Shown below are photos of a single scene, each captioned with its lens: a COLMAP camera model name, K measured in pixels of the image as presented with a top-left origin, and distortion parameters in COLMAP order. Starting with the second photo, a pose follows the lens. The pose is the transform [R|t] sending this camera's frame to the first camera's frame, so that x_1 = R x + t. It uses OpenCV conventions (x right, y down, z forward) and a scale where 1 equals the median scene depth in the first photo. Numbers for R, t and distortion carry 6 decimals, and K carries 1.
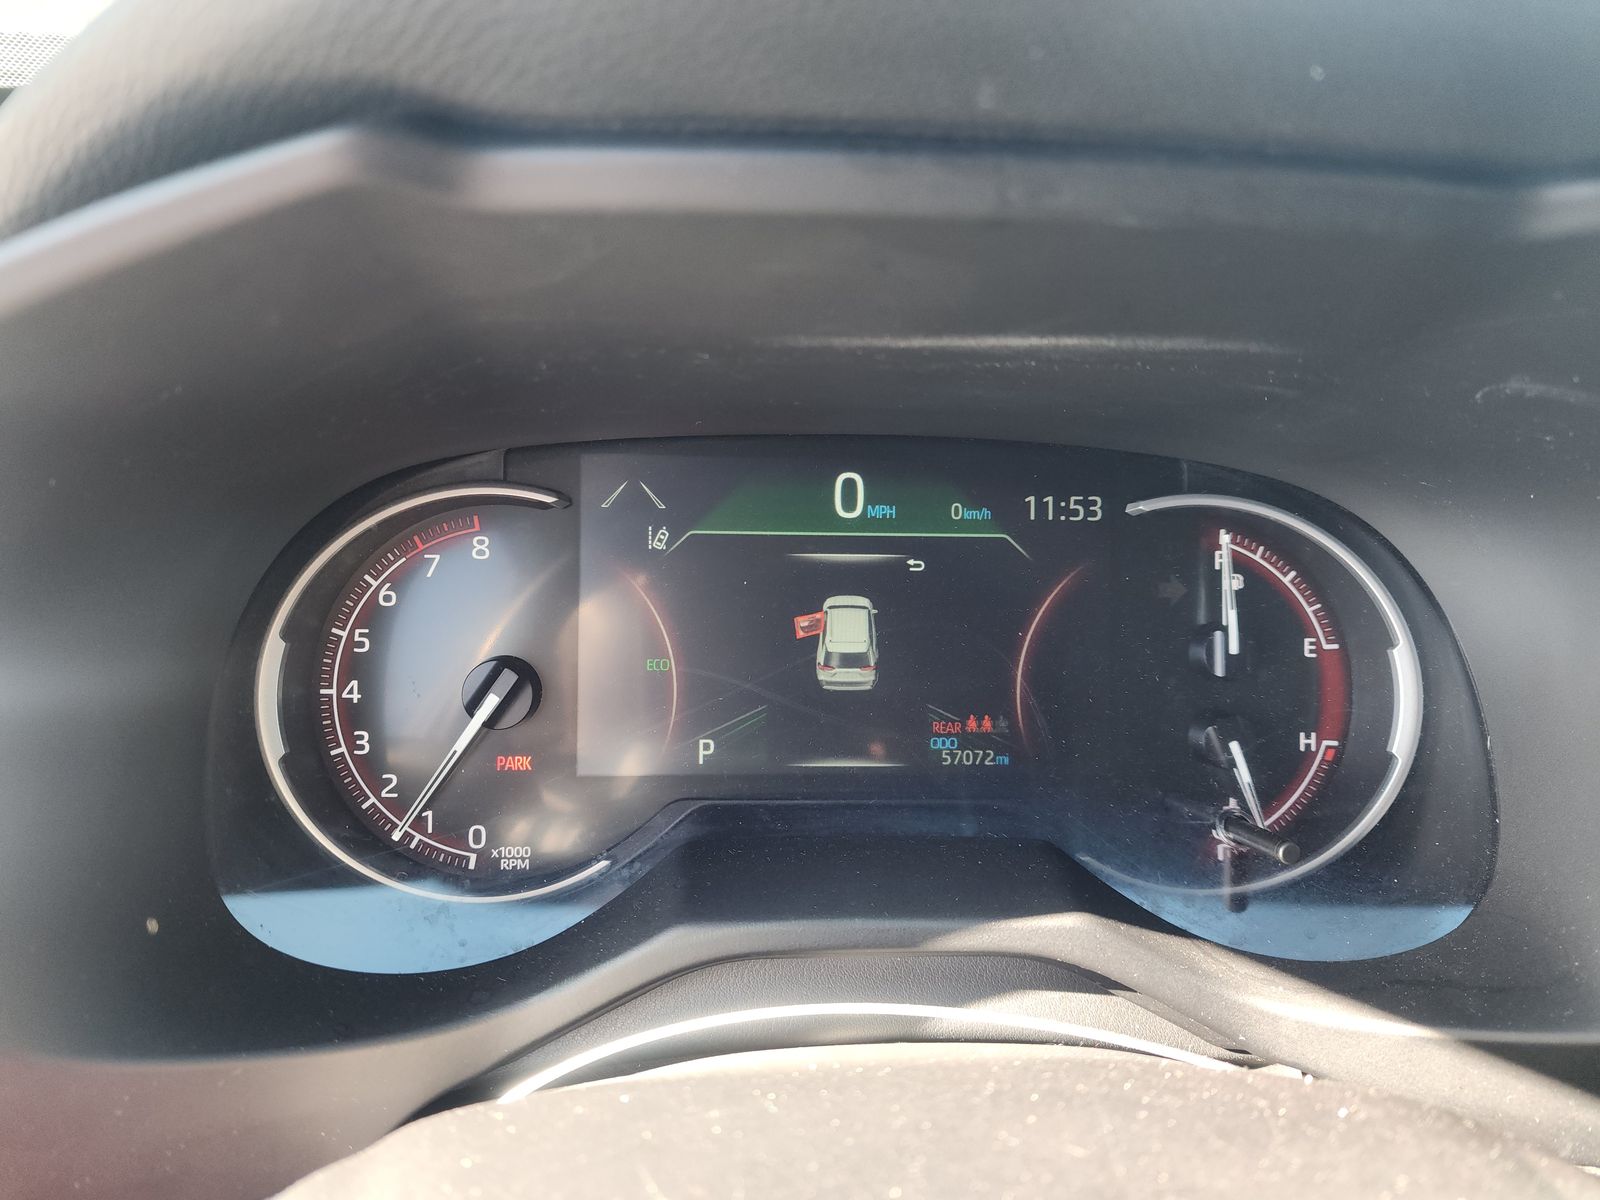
lens RADIAL K [[1065.3, 0, 798.1], [0, 1065.3, 593.3], [0, 0, 1]] dist [0.052713, -0.037086]
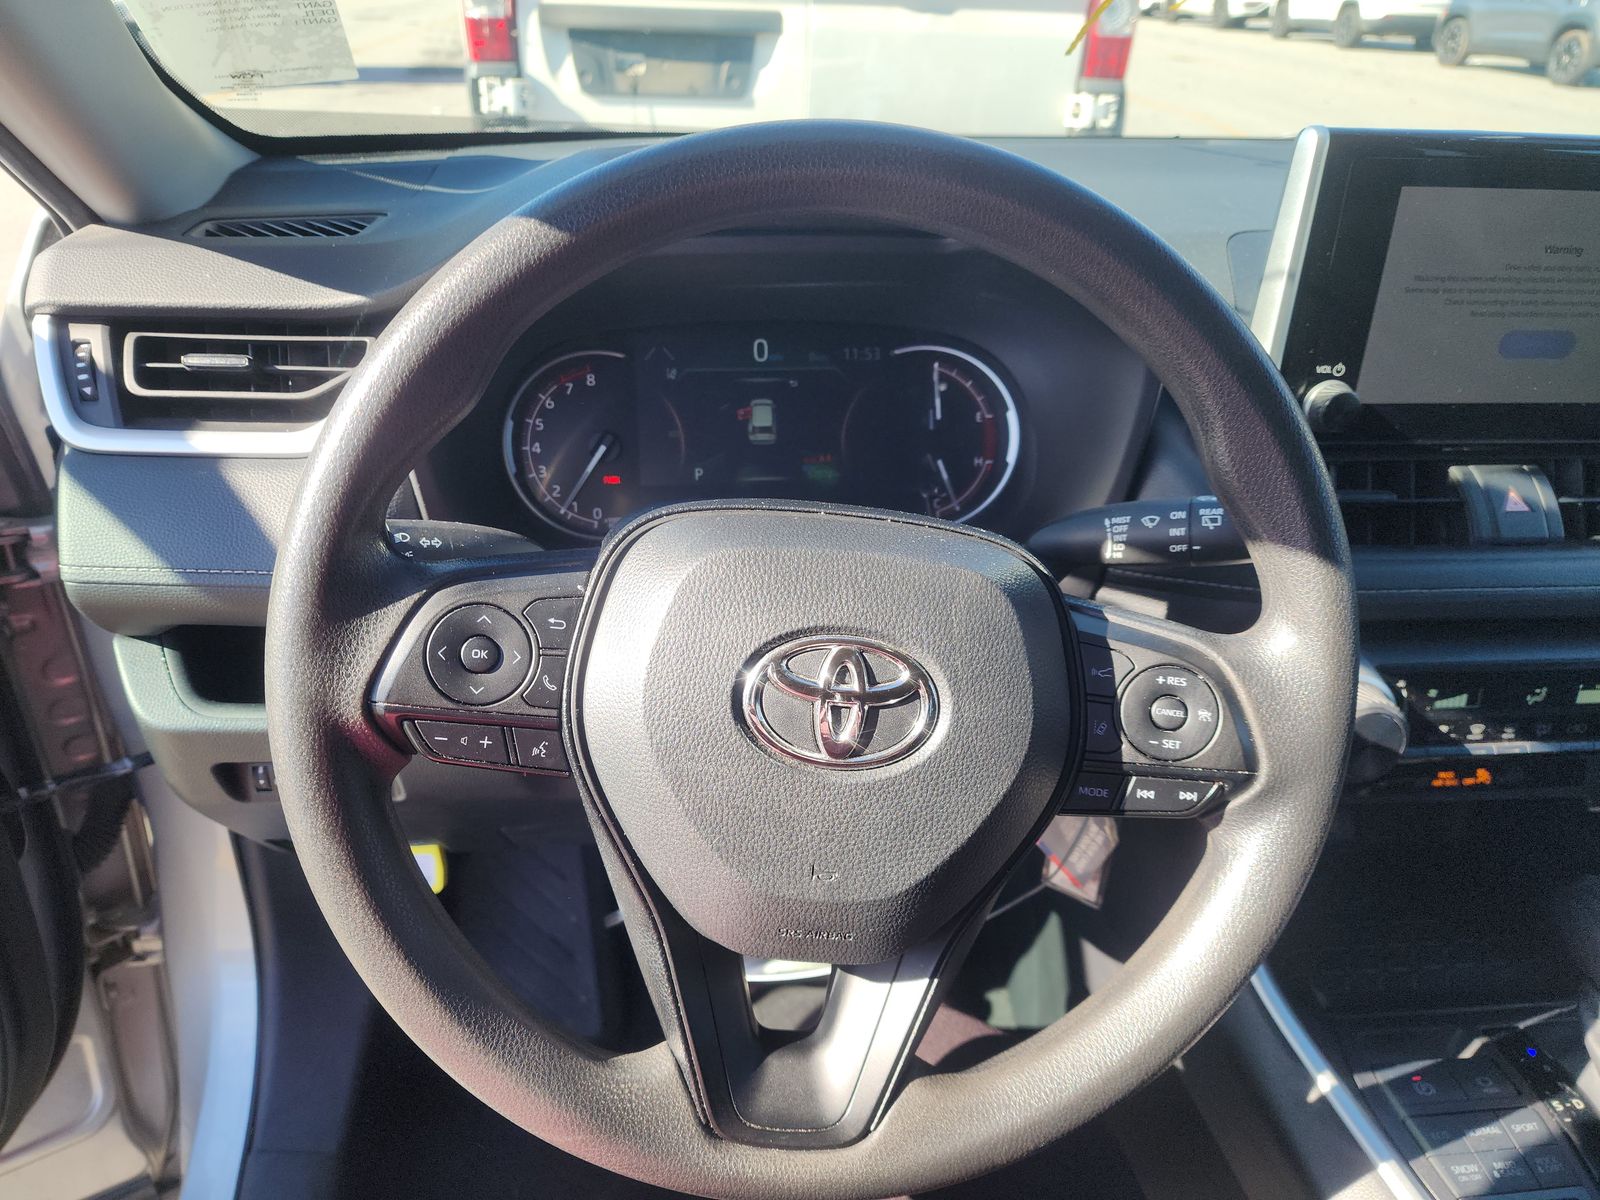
lens RADIAL K [[1065.3, 0, 799.8], [0, 1065.3, 609.7], [0, 0, 1]] dist [0.052713, -0.037086]
pose [[0.999130, -0.036232, 0.020649, 0.063547], [0.033393, 0.991685, 0.124282, 0.157742], [-0.024981, -0.123485, 0.992032, -1.173425]]
